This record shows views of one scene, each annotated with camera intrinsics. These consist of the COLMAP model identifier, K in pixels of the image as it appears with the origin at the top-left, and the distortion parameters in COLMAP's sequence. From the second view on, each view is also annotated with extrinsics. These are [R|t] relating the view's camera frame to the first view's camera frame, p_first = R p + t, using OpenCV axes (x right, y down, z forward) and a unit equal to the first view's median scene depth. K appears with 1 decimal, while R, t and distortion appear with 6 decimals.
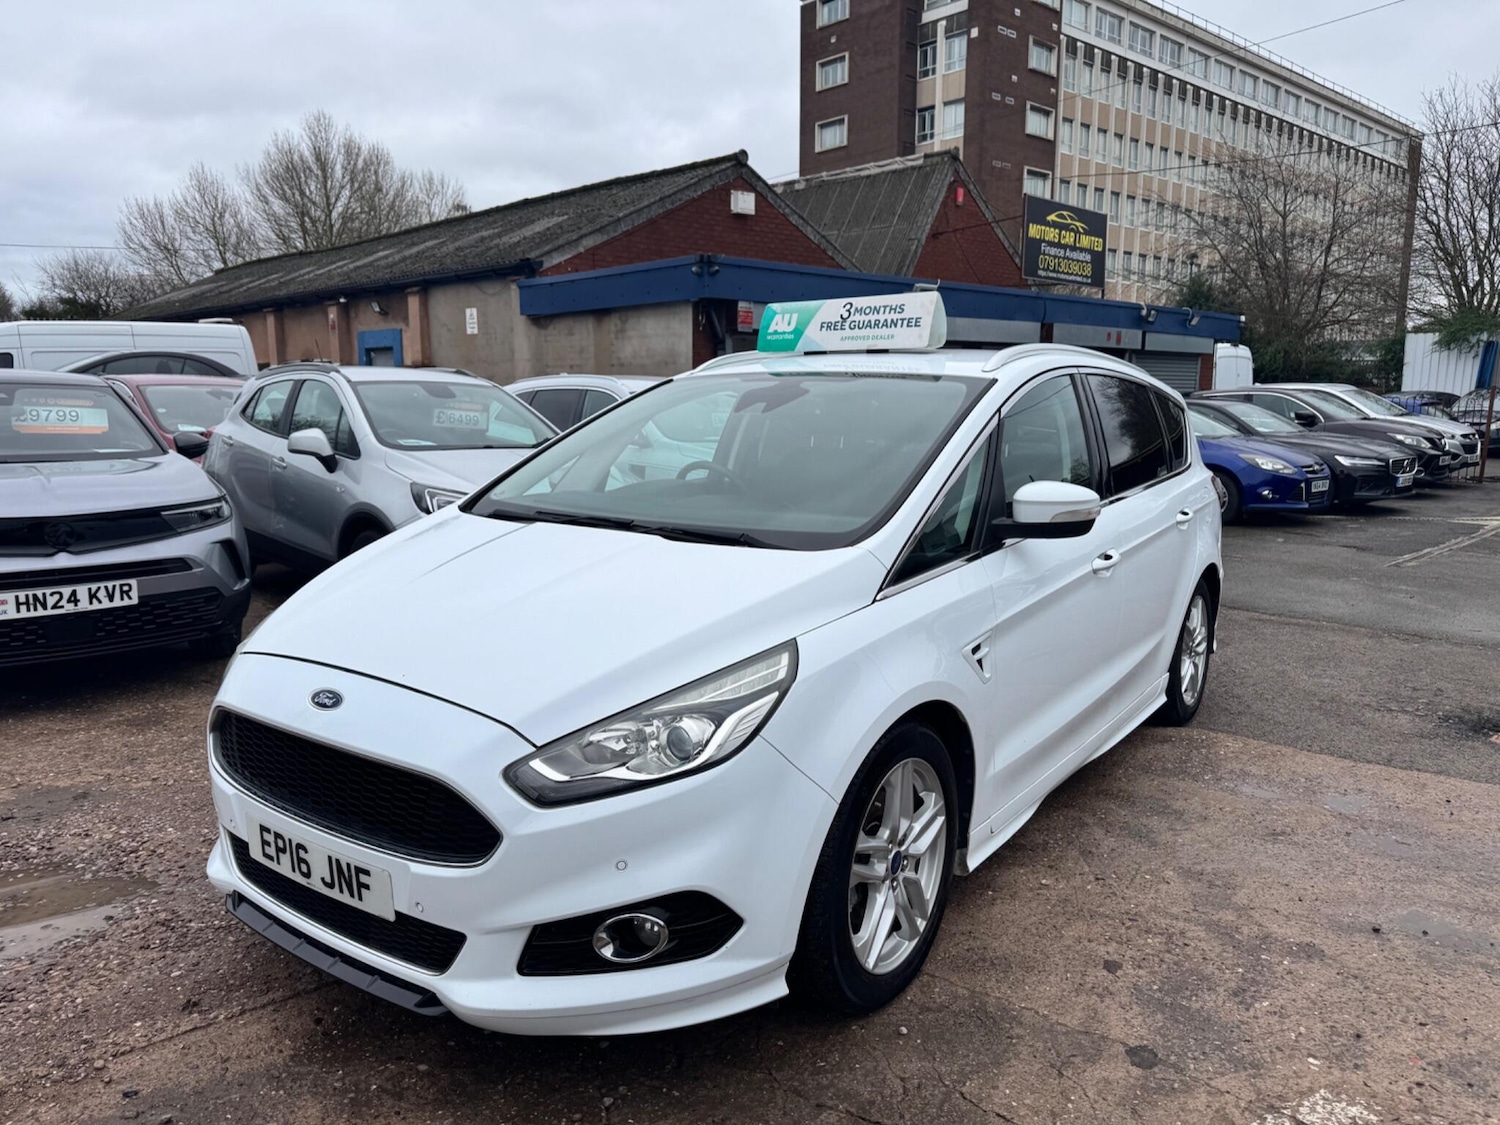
lens RADIAL K [[1055.9, 0, 744.2], [0, 1055.9, 555.5], [0, 0, 1]] dist [0.025979, -0.027744]
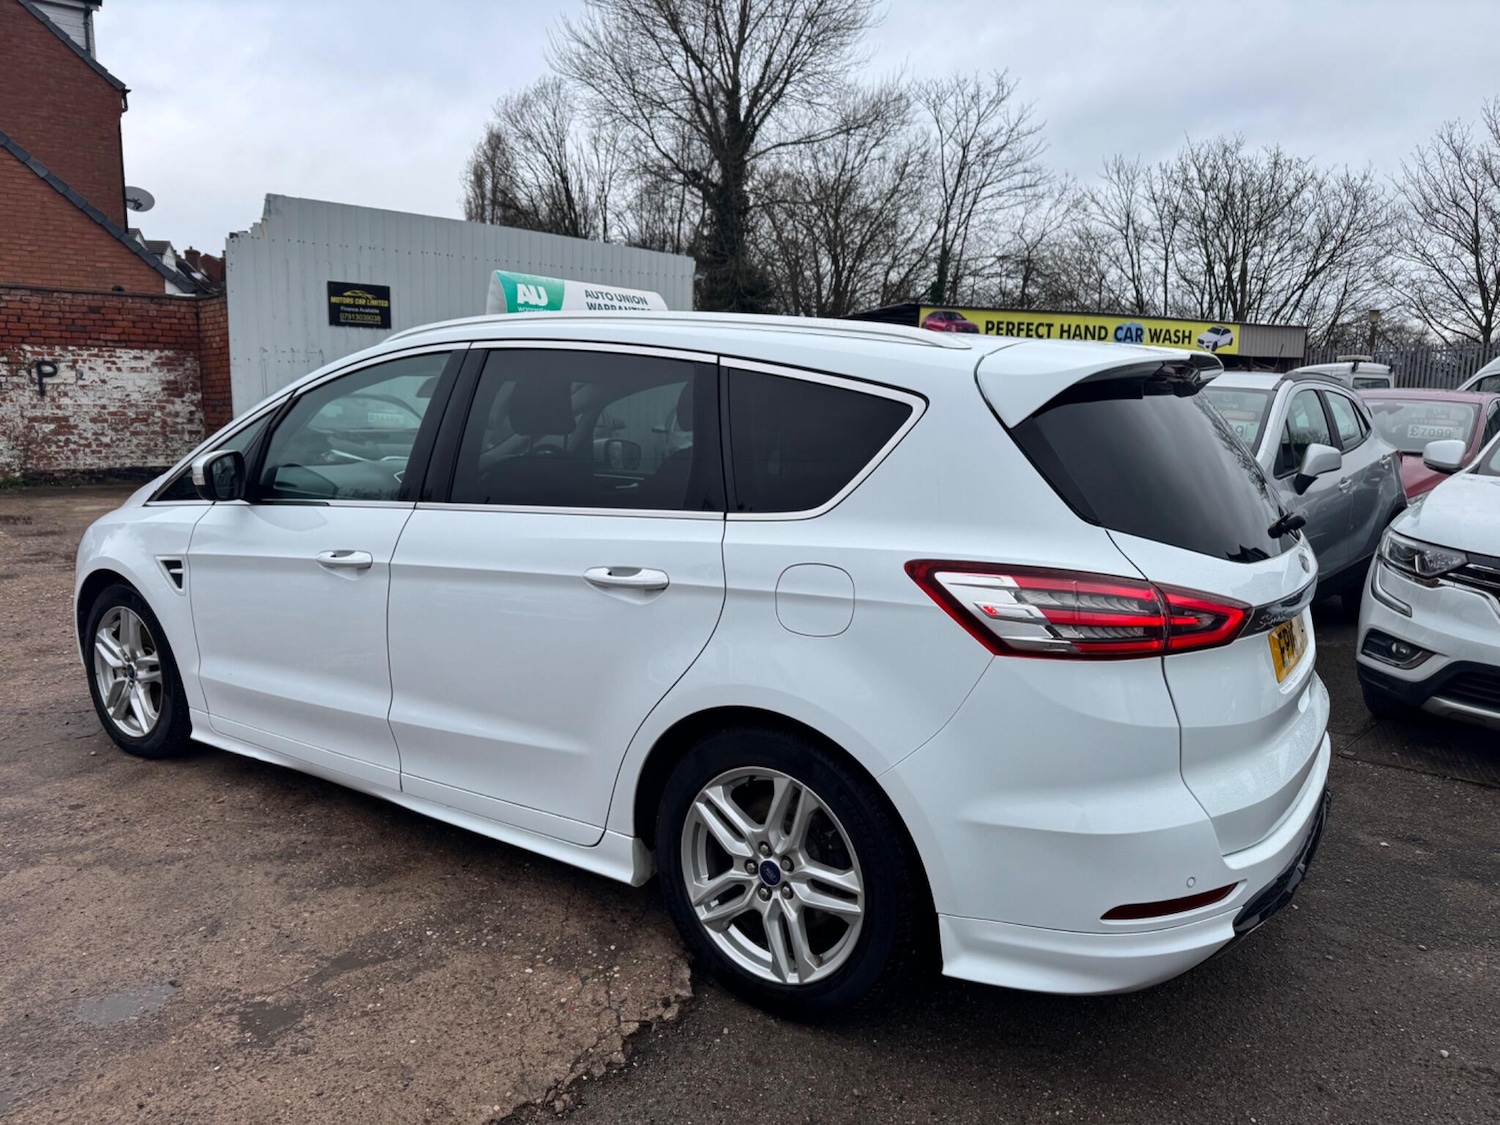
lens RADIAL K [[1055.9, 0, 741.8], [0, 1055.9, 564.9], [0, 0, 1]] dist [0.025979, -0.027744]
pose [[0.028704, 0.146238, -0.988833, 0.853377], [-0.162192, 0.976813, 0.139753, -0.118179], [0.986342, 0.156369, 0.051757, 0.888807]]
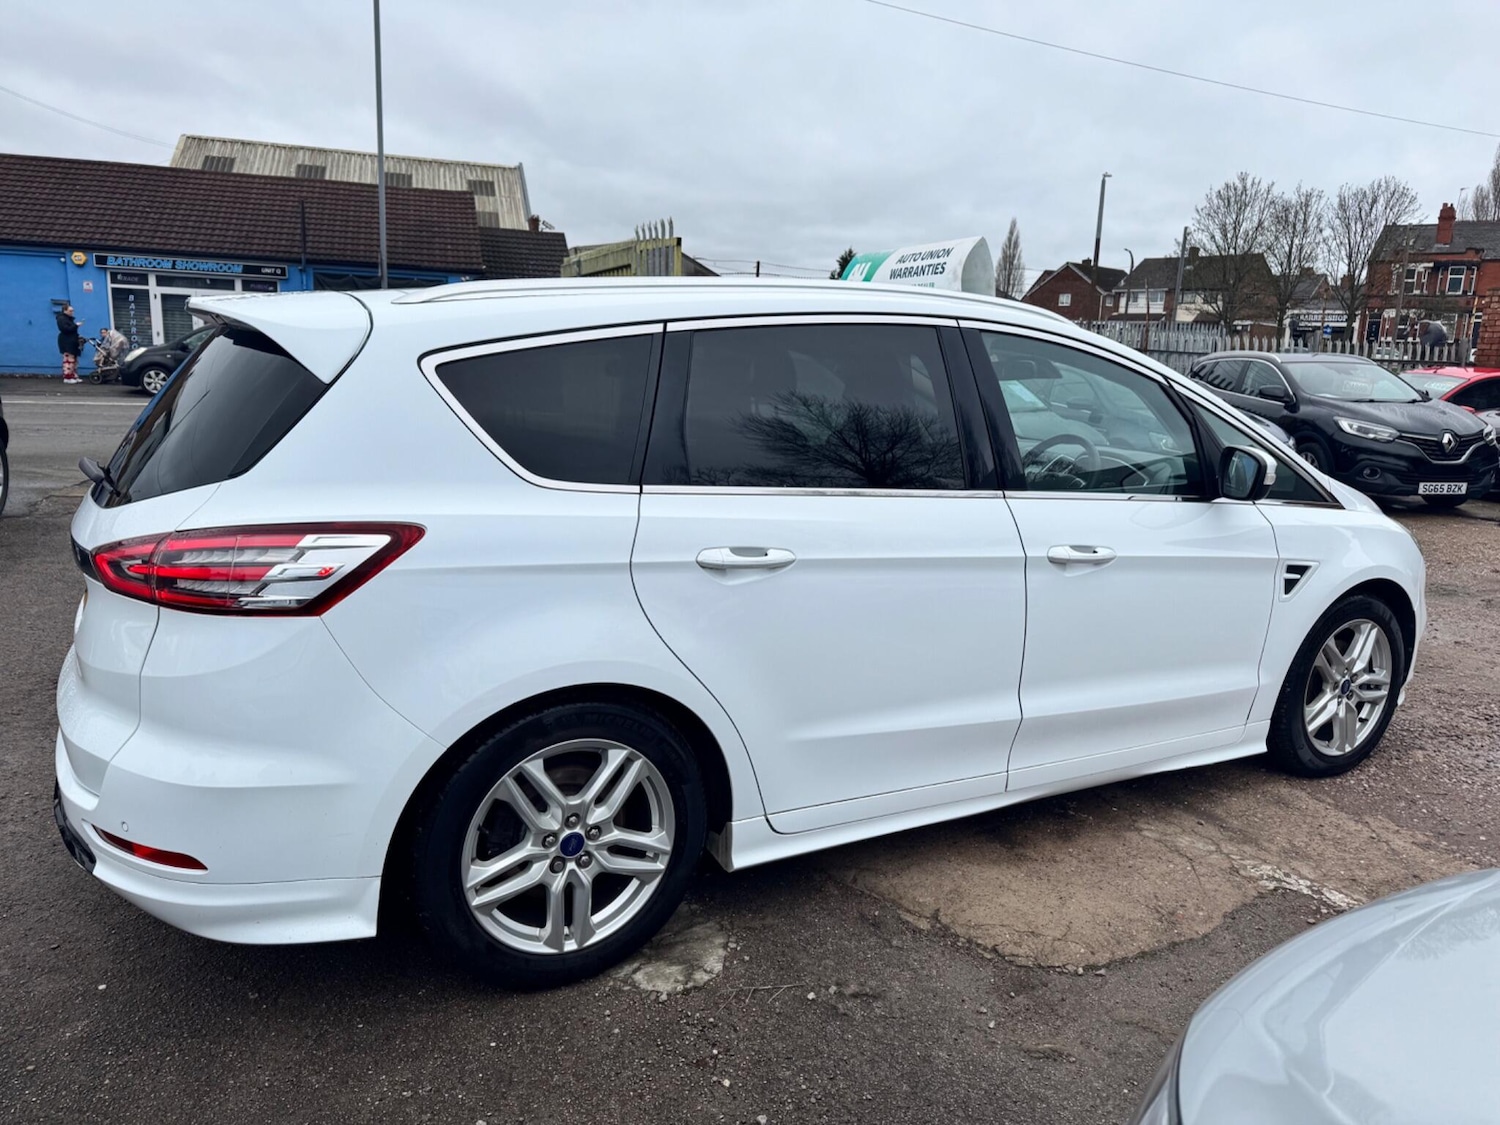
lens RADIAL K [[1055.9, 0, 764.3], [0, 1055.9, 560.4], [0, 0, 1]] dist [0.025979, -0.027744]
pose [[-0.904993, -0.118320, 0.408642, -0.141512], [0.023067, 0.945486, 0.324845, -0.224122], [-0.424801, 0.303408, -0.852929, 1.479027]]
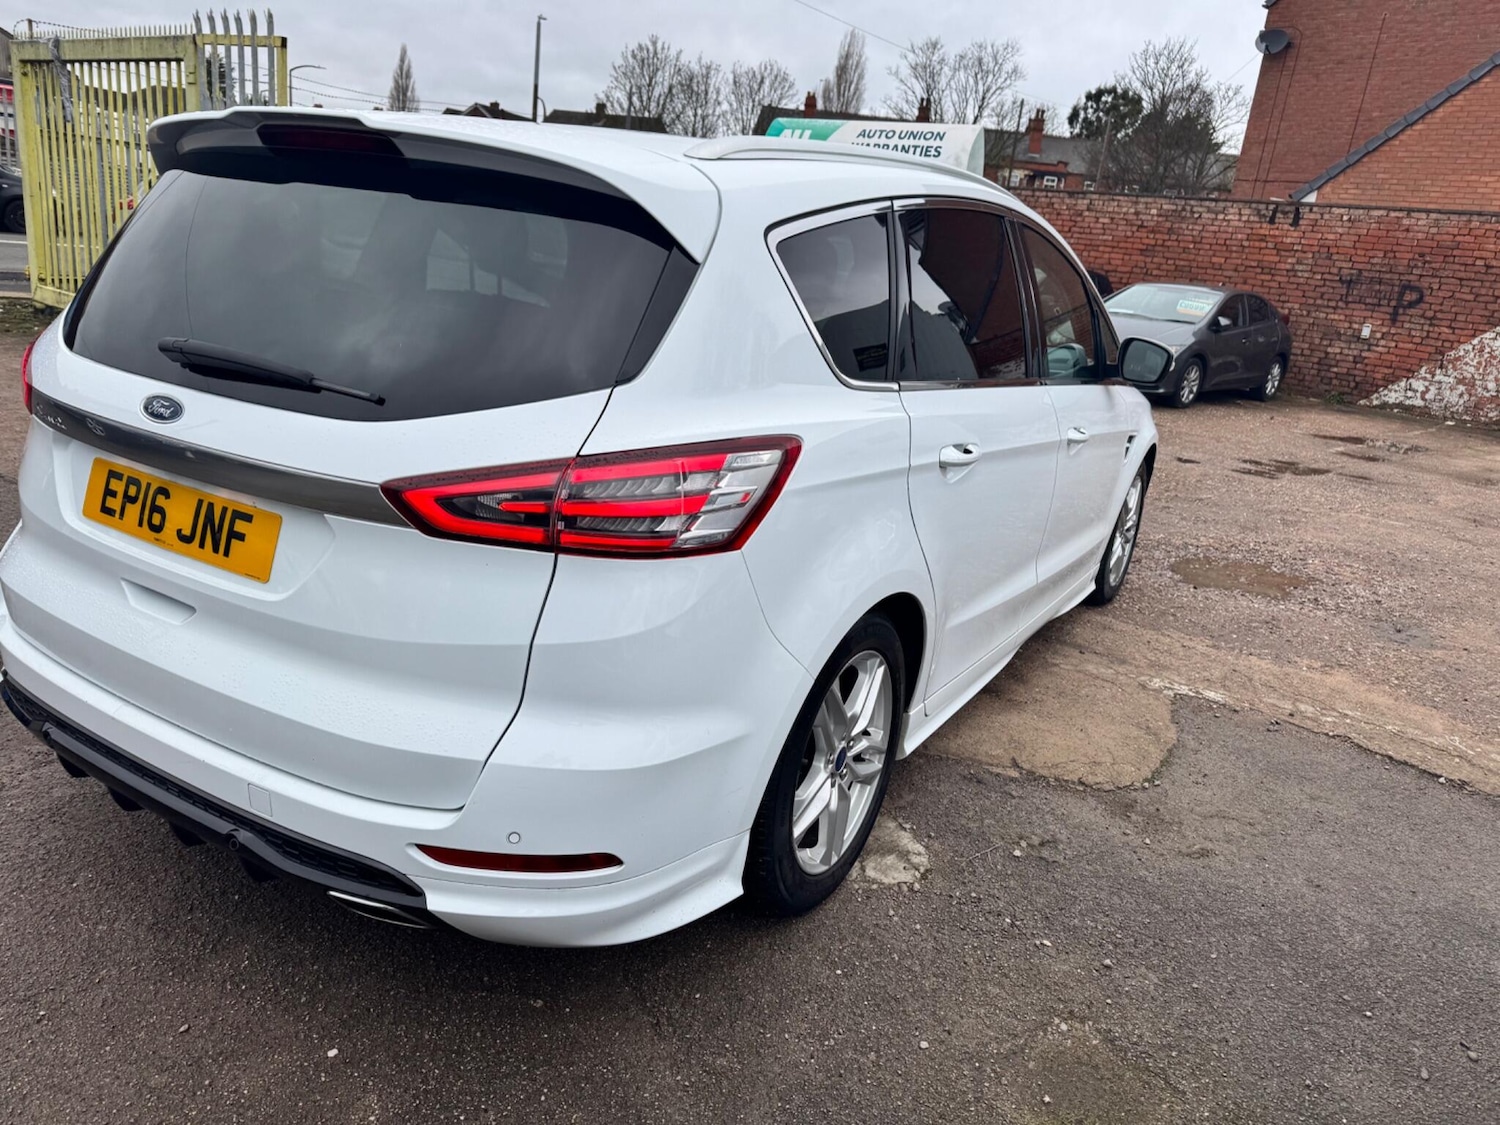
lens RADIAL K [[1055.9, 0, 747.6], [0, 1055.9, 567.0], [0, 0, 1]] dist [0.025979, -0.027744]
pose [[-0.989607, -0.081038, -0.118789, 0.216328], [-0.124632, 0.895415, 0.427432, -0.216686], [0.071727, 0.437794, -0.896209, 1.519643]]
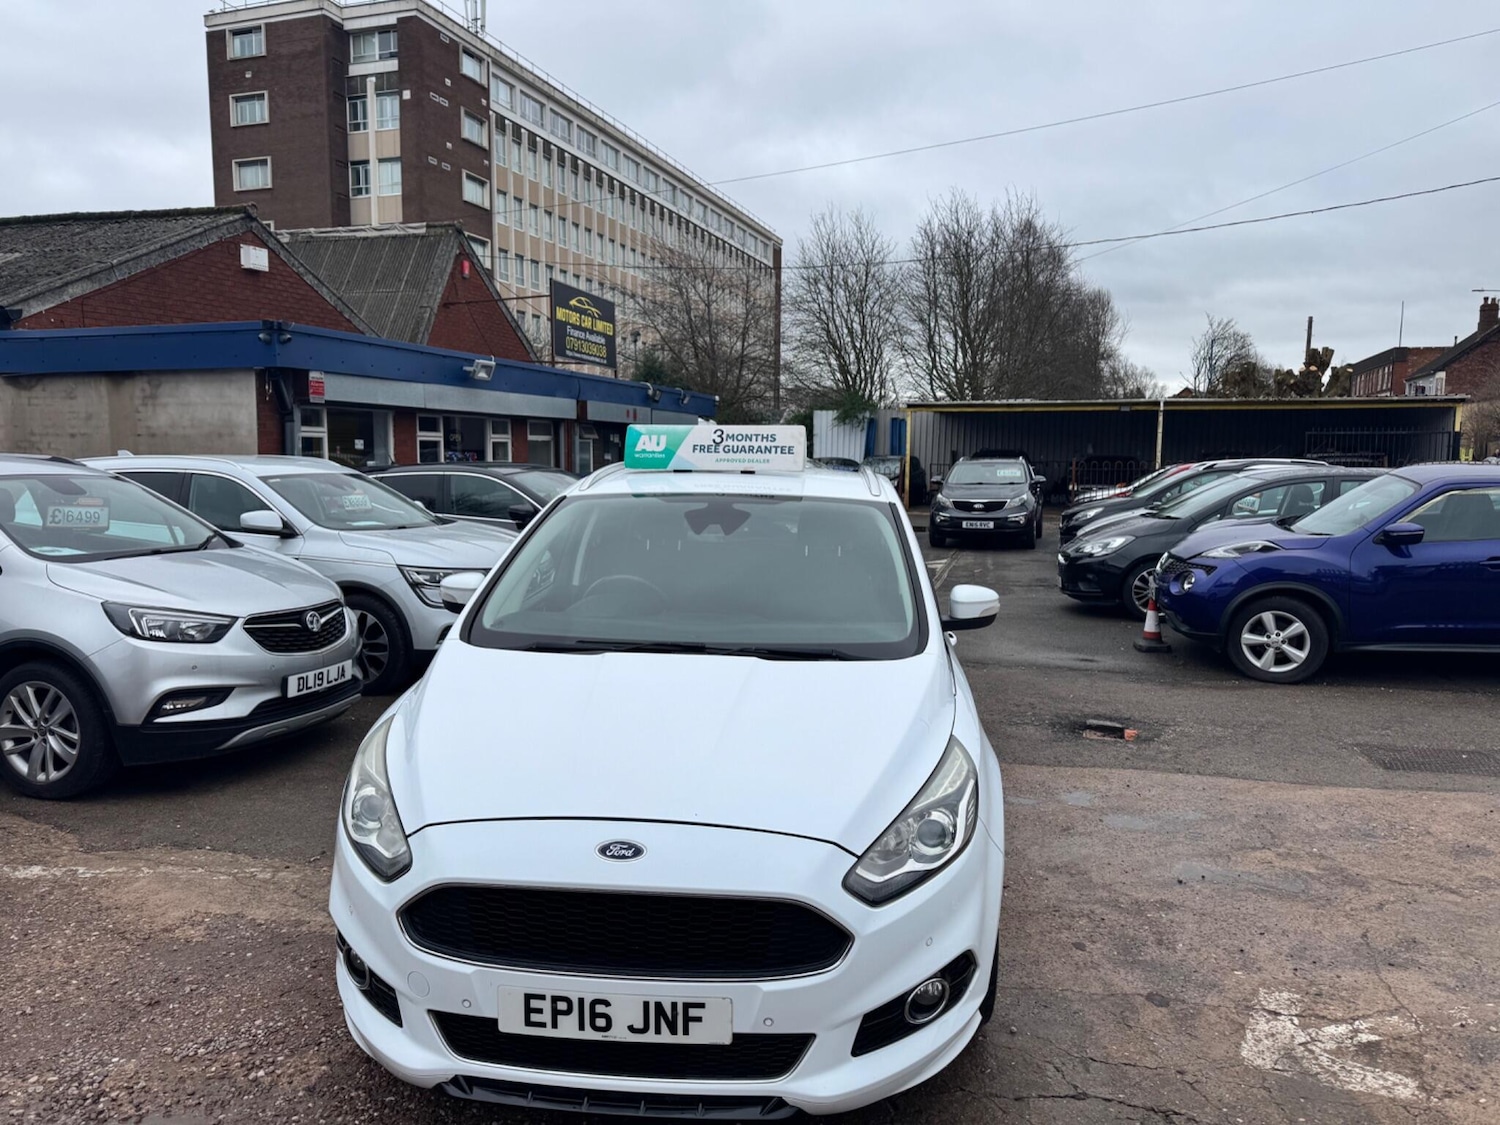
lens RADIAL K [[1055.9, 0, 748.3], [0, 1055.9, 554.7], [0, 0, 1]] dist [0.025979, -0.027744]
pose [[0.861926, -0.044923, 0.505039, -0.354017], [0.070841, 0.996967, -0.032222, -0.050491], [-0.502060, 0.063551, 0.862495, 0.007714]]
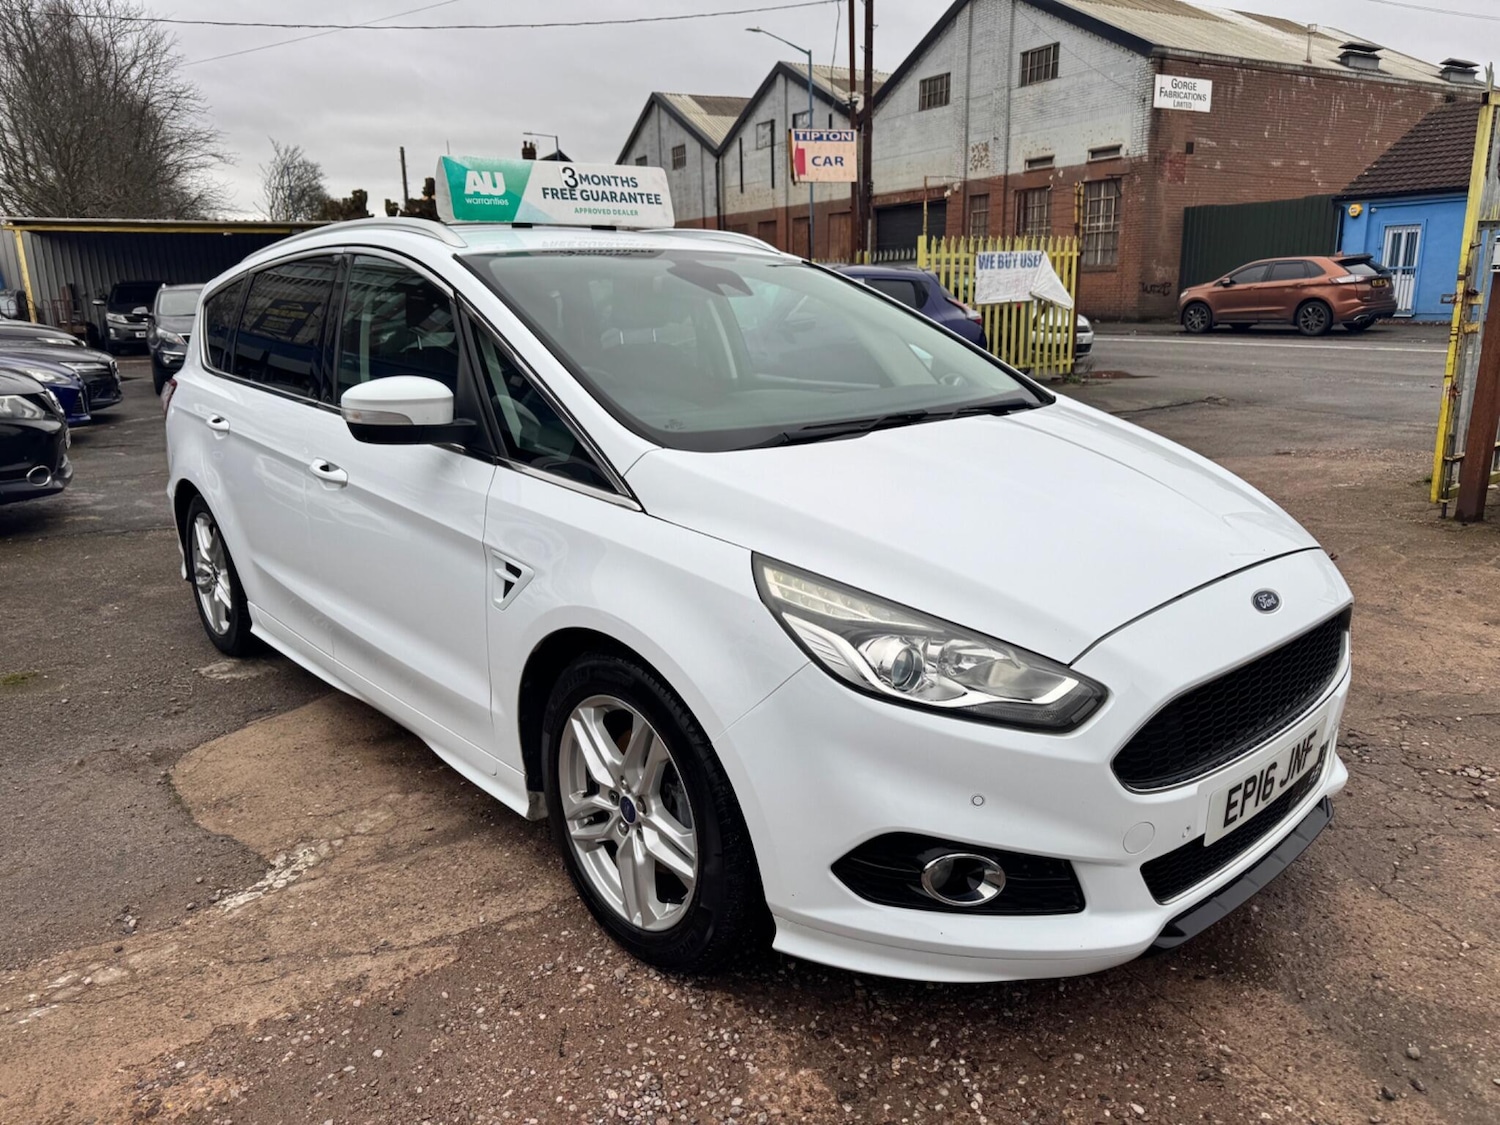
lens RADIAL K [[1055.9, 0, 751.8], [0, 1055.9, 569.2], [0, 0, 1]] dist [0.025979, -0.027744]
pose [[0.210354, -0.258430, 0.942849, -0.591338], [0.167431, 0.959702, 0.225695, -0.074467], [-0.963181, 0.110386, 0.245147, 0.530679]]
